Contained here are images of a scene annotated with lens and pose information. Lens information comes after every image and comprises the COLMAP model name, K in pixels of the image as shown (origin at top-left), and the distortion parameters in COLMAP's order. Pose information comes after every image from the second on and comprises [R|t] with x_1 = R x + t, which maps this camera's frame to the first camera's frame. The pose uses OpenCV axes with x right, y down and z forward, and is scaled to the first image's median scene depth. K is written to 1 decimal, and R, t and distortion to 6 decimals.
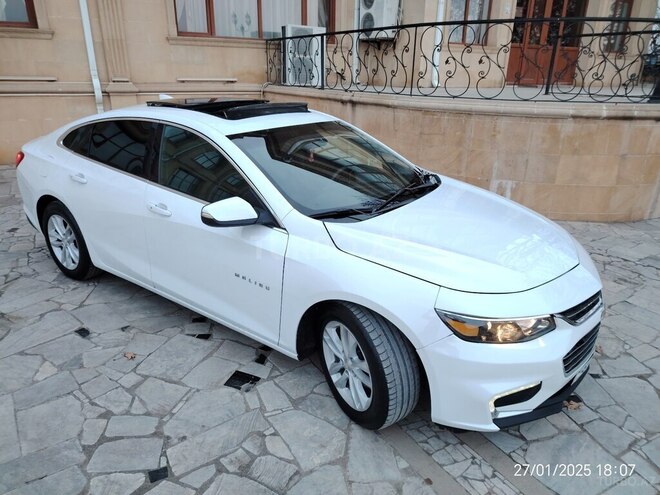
lens RADIAL K [[459.8, 0, 335.8], [0, 459.8, 242.8], [0, 0, 1]] dist [-0.001681, 0.009630]
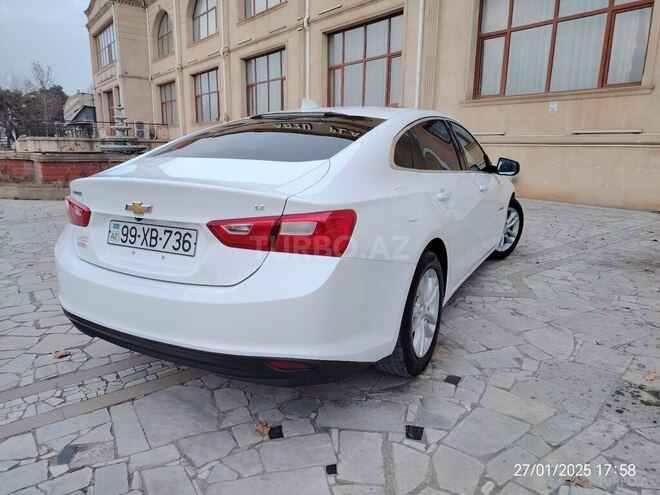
lens RADIAL K [[459.8, 0, 332.3], [0, 459.8, 248.4], [0, 0, 1]] dist [-0.001681, 0.009630]
pose [[0.091831, 0.202796, -0.974906, 0.972910], [-0.357325, 0.920548, 0.157831, -0.073151], [0.929455, 0.333864, 0.156999, 0.707137]]
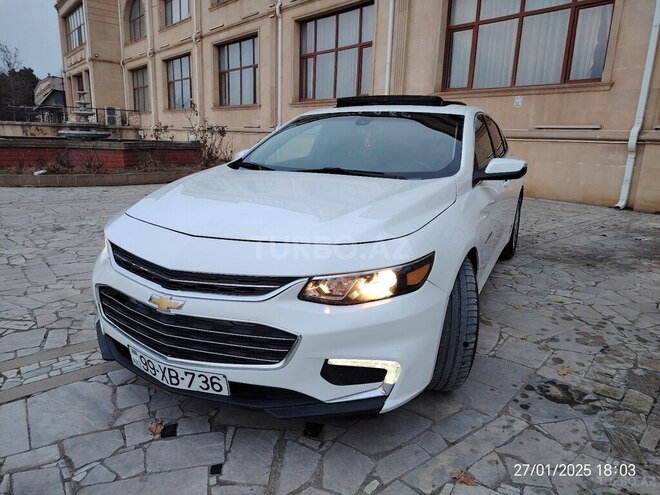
lens RADIAL K [[459.8, 0, 332.0], [0, 459.8, 248.9], [0, 0, 1]] dist [-0.001681, 0.009630]
pose [[0.129353, 0.223163, -0.966161, 0.964775], [-0.372719, 0.913839, 0.161176, -0.111084], [0.918884, 0.339258, 0.201385, 0.809138]]
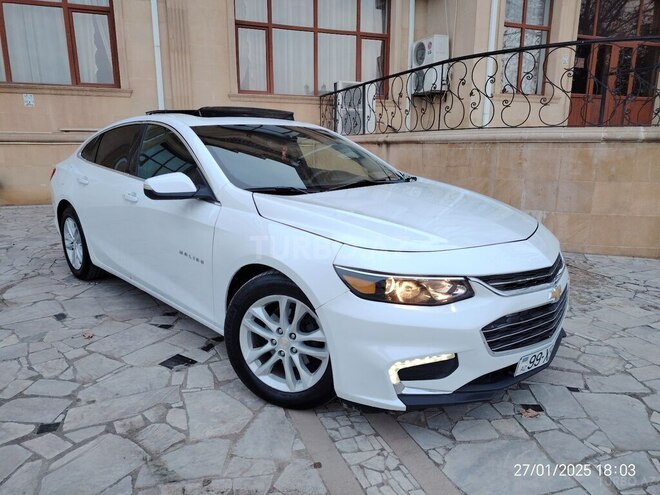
lens RADIAL K [[459.8, 0, 333.8], [0, 459.8, 242.0], [0, 0, 1]] dist [-0.001681, 0.009630]
pose [[0.983377, 0.022445, -0.180185, 0.245624], [-0.049558, 0.987832, -0.147417, 0.149010], [0.174684, 0.153896, 0.972523, 0.061858]]
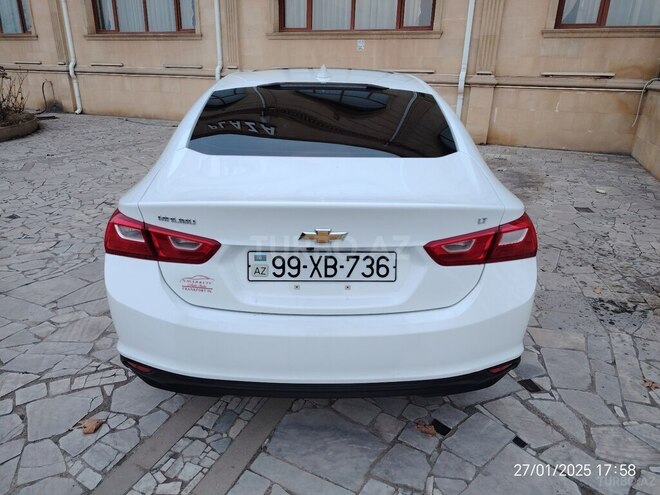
lens RADIAL K [[459.8, 0, 331.7], [0, 459.8, 244.6], [0, 0, 1]] dist [-0.001681, 0.009630]
pose [[0.572729, 0.284908, -0.768641, 0.745081], [-0.299315, 0.945601, 0.127475, 0.004178], [0.763146, 0.157058, 0.626850, 0.269060]]
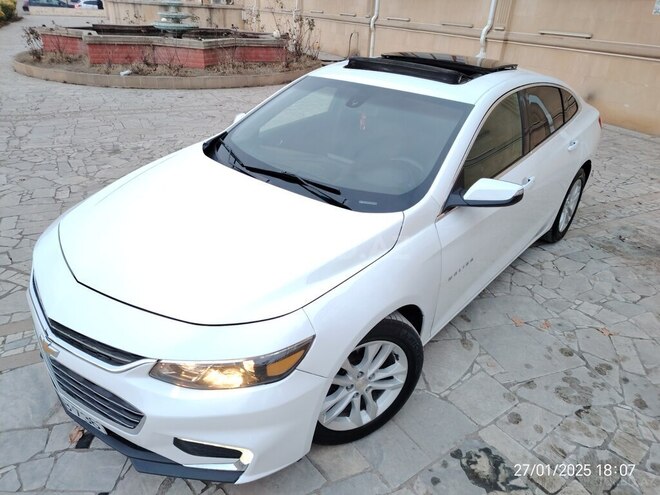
lens RADIAL K [[459.8, 0, 331.8], [0, 459.8, 246.8], [0, 0, 1]] dist [-0.001681, 0.009630]
pose [[-0.113604, 0.445766, -0.887912, 0.836986], [-0.394665, 0.799913, 0.452083, -0.378386], [0.911775, 0.401786, 0.085055, 0.967953]]
